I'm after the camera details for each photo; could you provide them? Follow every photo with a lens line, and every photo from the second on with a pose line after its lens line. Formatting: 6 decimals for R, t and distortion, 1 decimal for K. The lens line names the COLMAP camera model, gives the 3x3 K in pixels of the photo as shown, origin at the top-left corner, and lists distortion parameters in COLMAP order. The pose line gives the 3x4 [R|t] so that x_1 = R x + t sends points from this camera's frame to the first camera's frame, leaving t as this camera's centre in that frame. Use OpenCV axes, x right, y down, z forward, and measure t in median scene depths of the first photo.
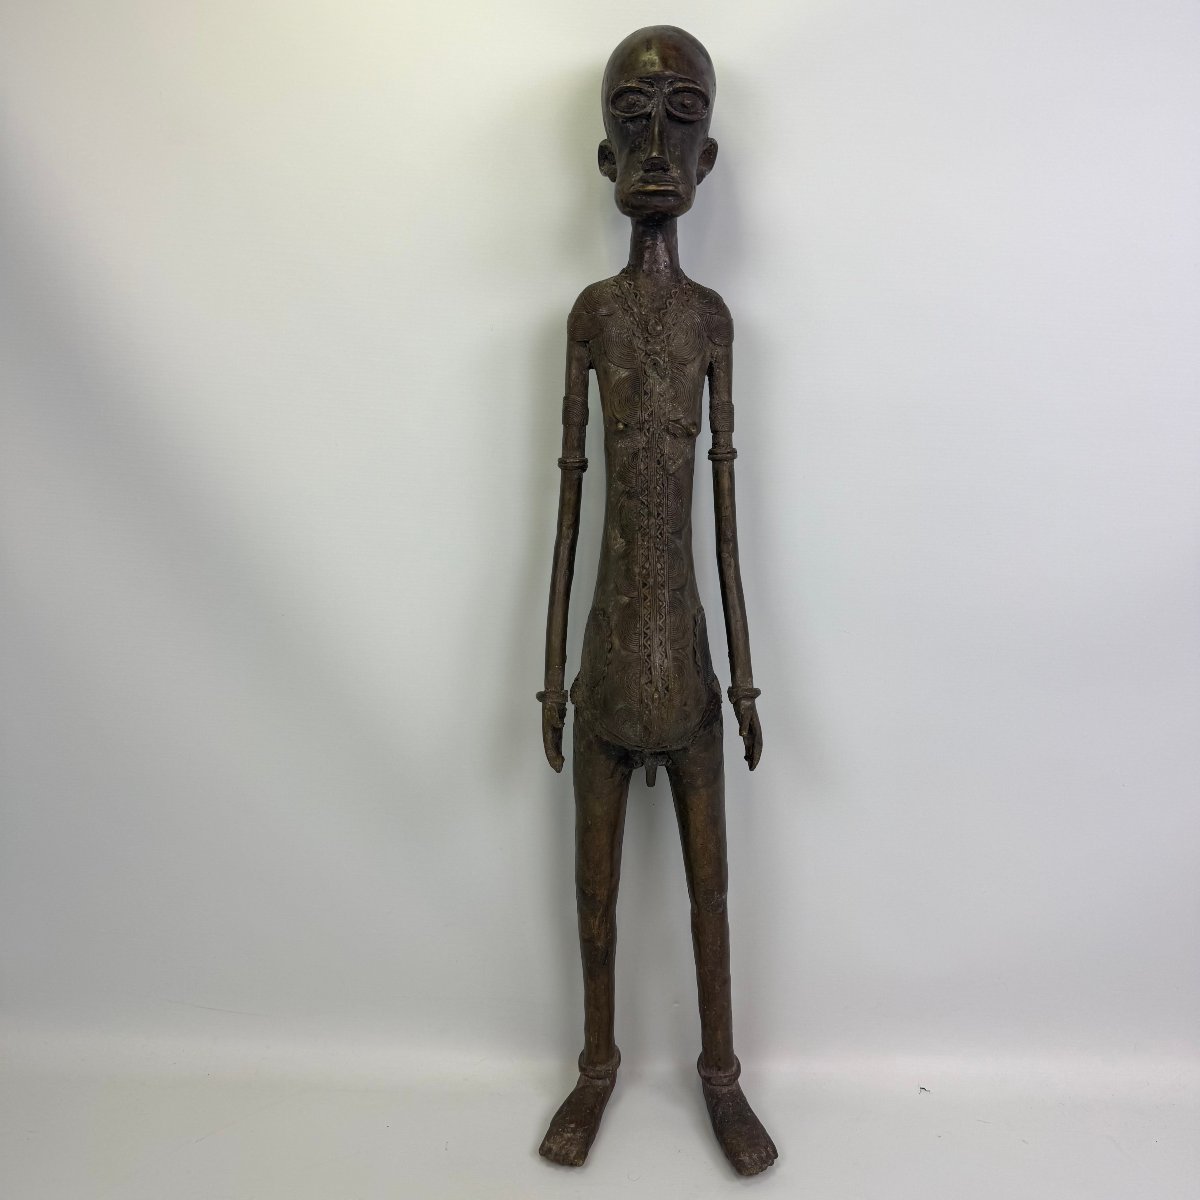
lens RADIAL K [[1135.0, 0, 600.0], [0, 1135.0, 600.0], [0, 0, 1]] dist [0.153505, -0.316877]
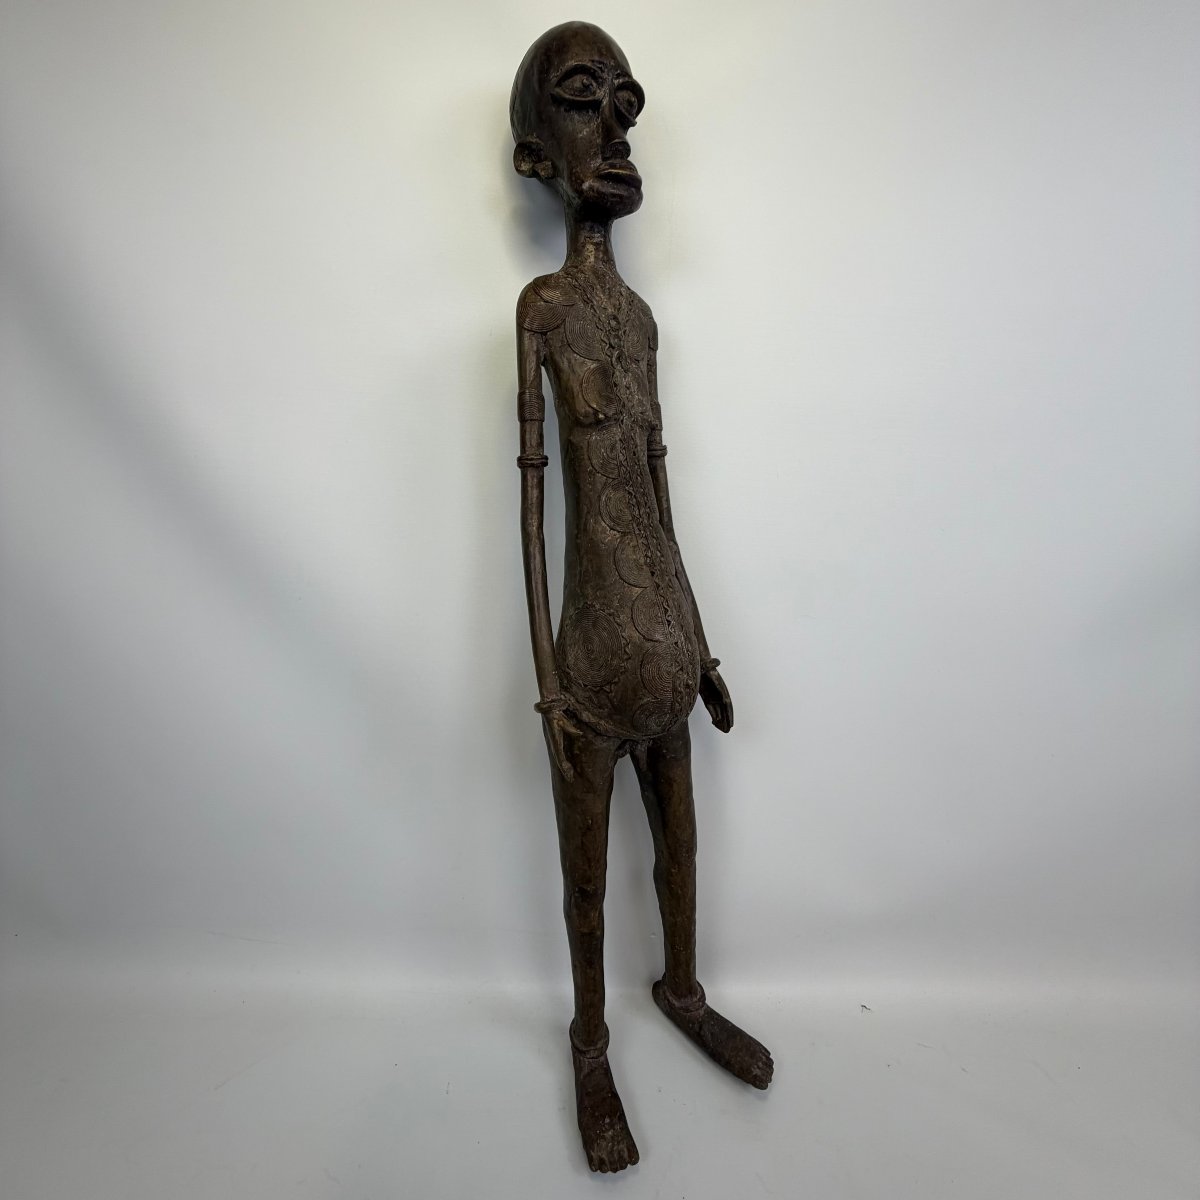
lens RADIAL K [[642.6, 0, 598.9], [0, 642.6, 593.7], [0, 0, 1]] dist [0.001803, 0.000539]
pose [[0.844586, -0.119565, 0.521900, -0.281539], [0.132488, 0.991104, 0.012654, -0.008698], [-0.518770, 0.058458, 0.852913, 0.523701]]
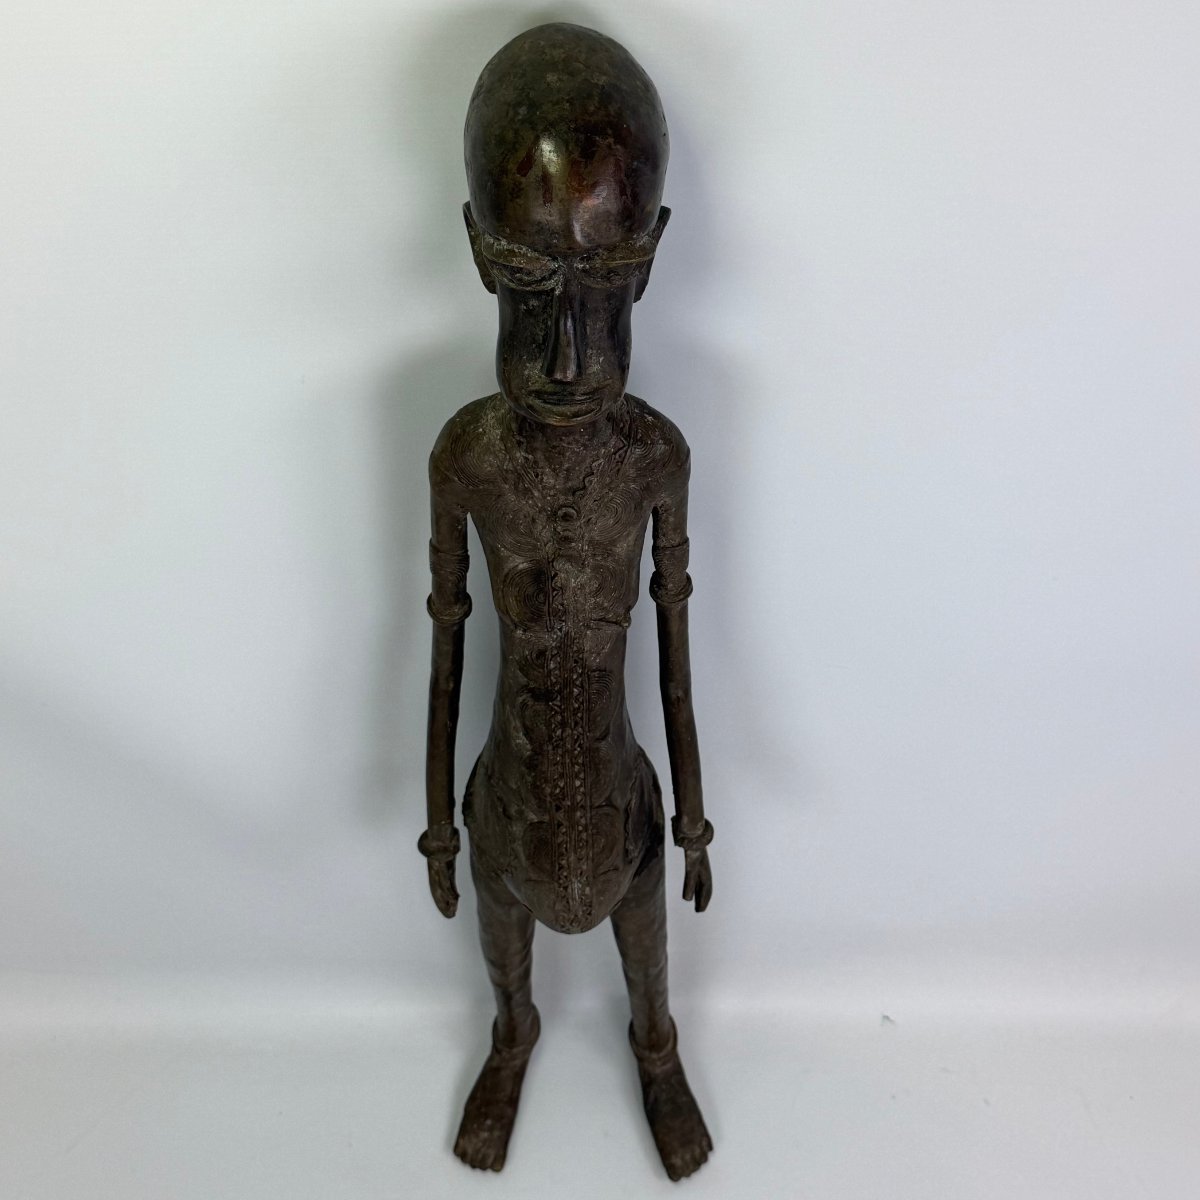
lens RADIAL K [[1906.1, 0, 600.0], [0, 1906.1, 600.0], [0, 0, 1]] dist [0.124685, 0.040122]
pose [[0.998763, -0.035652, 0.034661, 0.026849], [0.002909, 0.737779, 0.675036, -0.905947], [-0.049639, -0.674100, 0.736971, 0.169874]]
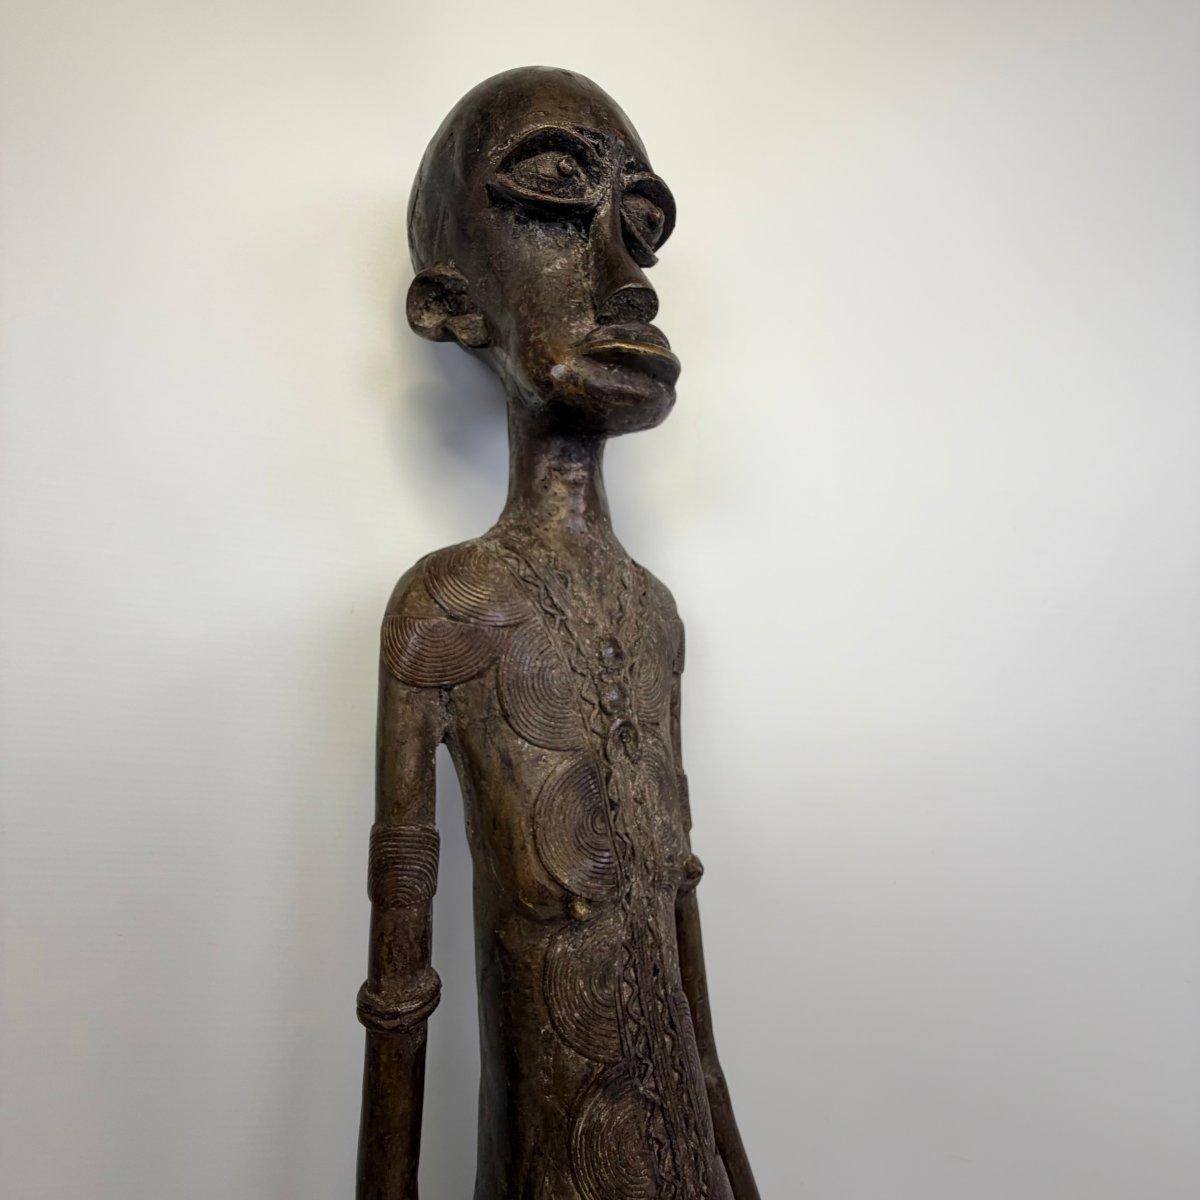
lens RADIAL K [[642.6, 0, 598.9], [0, 642.6, 593.7], [0, 0, 1]] dist [0.001803, 0.000539]
pose [[0.780726, 0.009600, 0.624800, -0.109987], [0.118720, 0.979391, -0.163396, -0.214504], [-0.613492, 0.201744, 0.763497, 0.786867]]
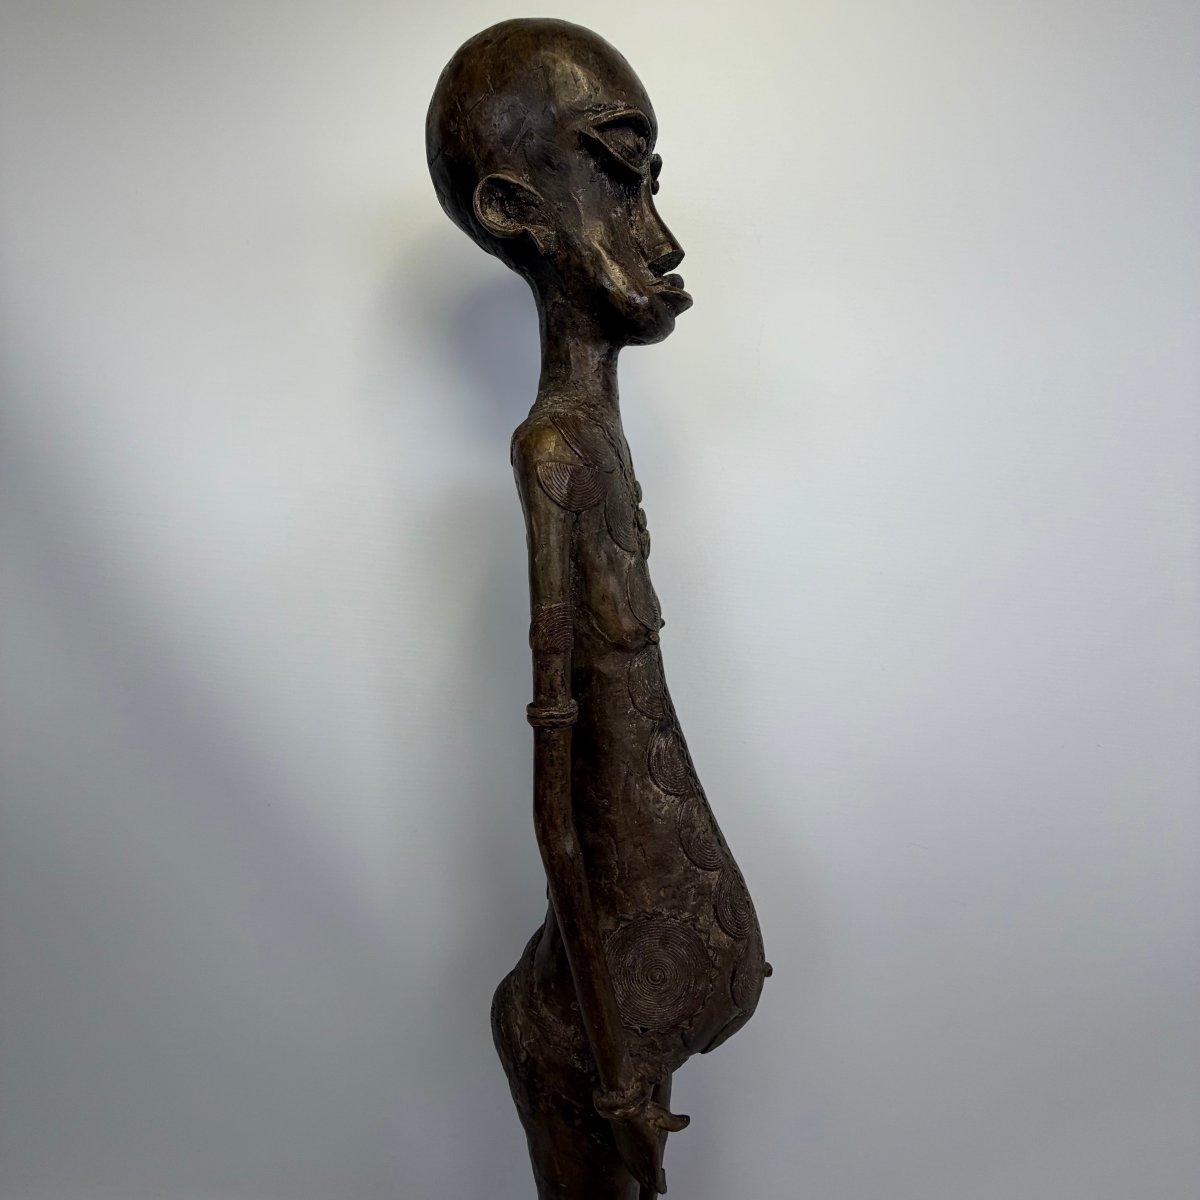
lens RADIAL K [[642.6, 0, 598.9], [0, 642.6, 593.7], [0, 0, 1]] dist [0.001803, 0.000539]
pose [[0.244378, -0.157391, 0.956822, -0.335688], [0.159506, 0.979823, 0.120436, -0.222347], [-0.956471, 0.123187, 0.264552, 0.903090]]
